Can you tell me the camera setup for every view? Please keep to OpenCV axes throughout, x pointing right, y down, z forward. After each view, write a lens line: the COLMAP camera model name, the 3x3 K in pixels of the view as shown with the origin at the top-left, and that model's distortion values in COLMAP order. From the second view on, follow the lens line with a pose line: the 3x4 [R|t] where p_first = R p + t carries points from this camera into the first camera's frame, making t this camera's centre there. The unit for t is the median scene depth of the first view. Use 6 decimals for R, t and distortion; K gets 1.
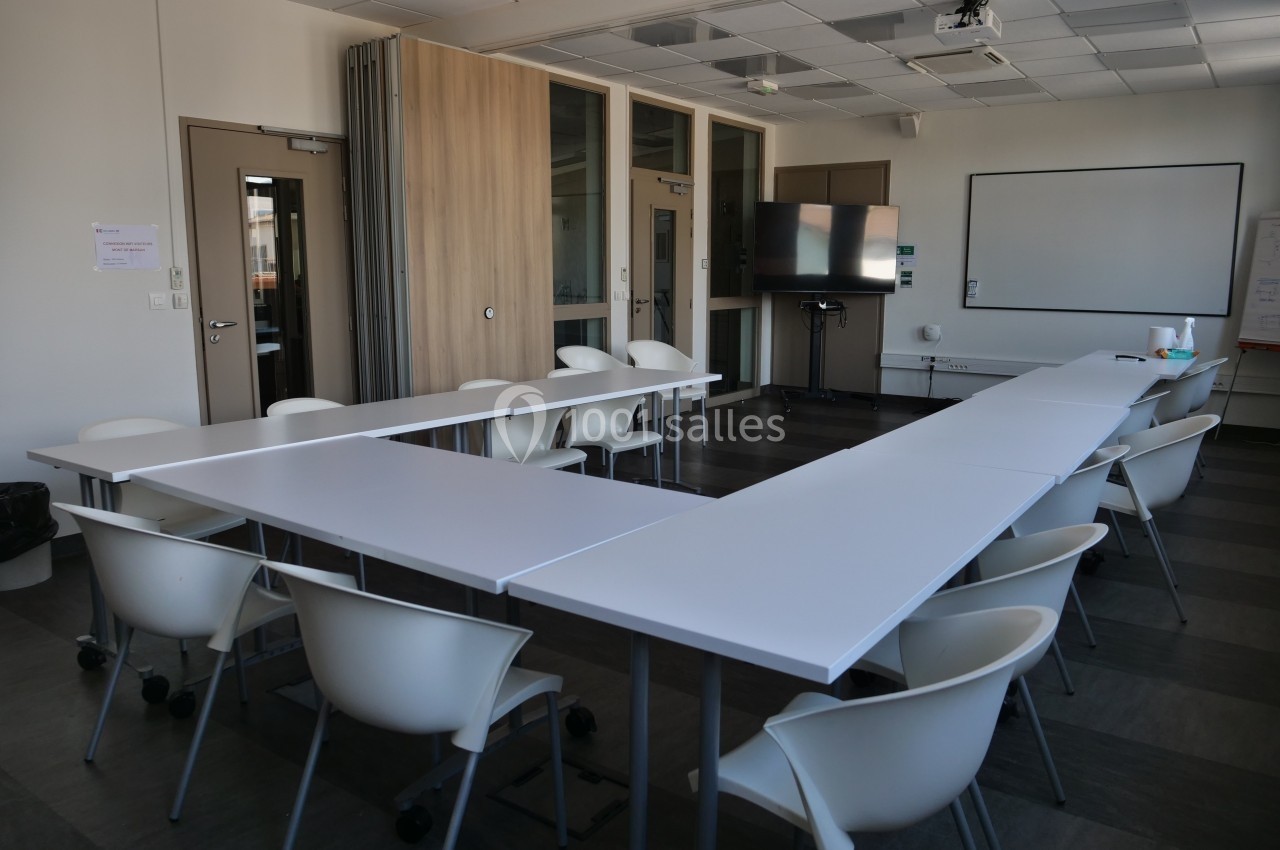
lens RADIAL K [[1015.7, 0, 640.0], [0, 1015.7, 425.0], [0, 0, 1]] dist [0.000717, -0.001161]
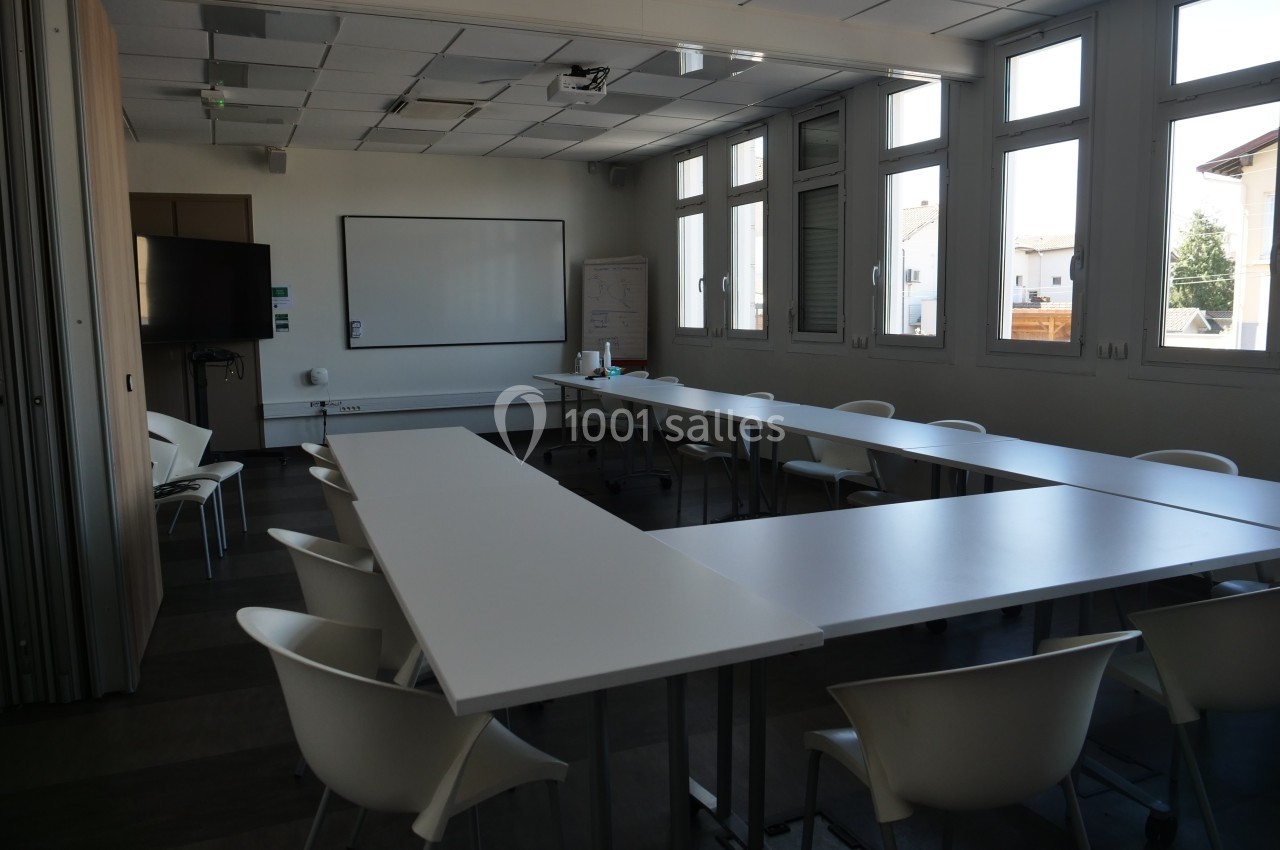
lens RADIAL K [[1015.7, 0, 640.0], [0, 1015.7, 425.0], [0, 0, 1]] dist [0.000717, -0.001161]
pose [[0.493957, -0.120989, 0.861027, -0.397149], [0.157479, 0.986343, 0.048255, -0.044102], [-0.855106, 0.111758, 0.506264, 0.256829]]
